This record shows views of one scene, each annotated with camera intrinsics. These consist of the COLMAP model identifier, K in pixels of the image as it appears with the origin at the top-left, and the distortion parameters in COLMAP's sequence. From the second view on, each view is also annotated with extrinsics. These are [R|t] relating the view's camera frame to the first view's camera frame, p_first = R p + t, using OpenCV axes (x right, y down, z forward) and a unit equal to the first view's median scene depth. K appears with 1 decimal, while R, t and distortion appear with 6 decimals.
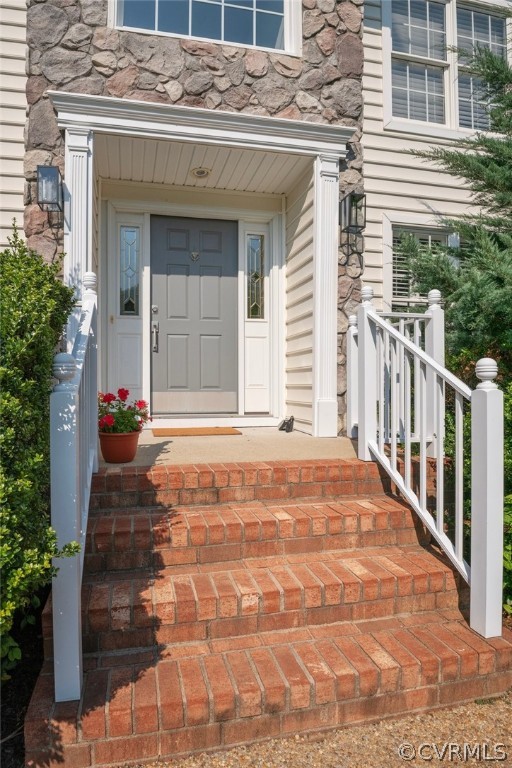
lens RADIAL K [[392.5, 0, 209.3], [0, 392.5, 385.9], [0, 0, 1]] dist [-0.002604, -0.001703]
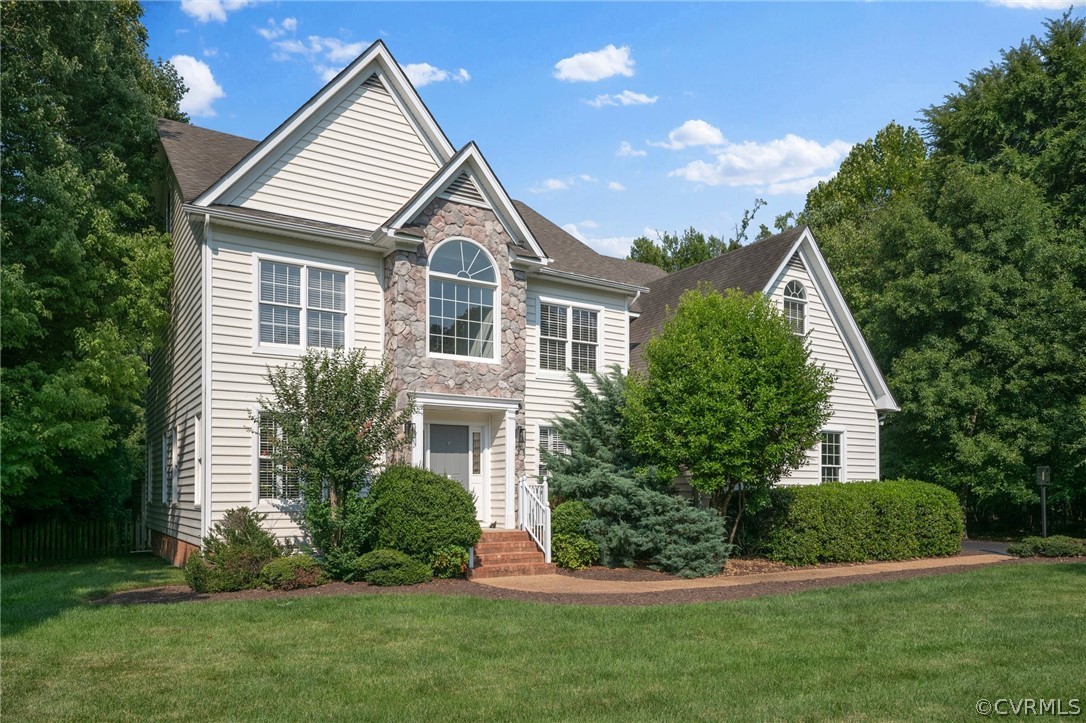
lens RADIAL K [[758.9, 0, 543.0], [0, 758.9, 361.5], [0, 0, 1]] dist [-0.000414, -0.000166]
pose [[0.929975, 0.063035, 0.362178, -1.191758], [0.003385, 0.983680, -0.179896, -0.040316], [-0.367607, 0.168525, 0.914584, -3.296282]]
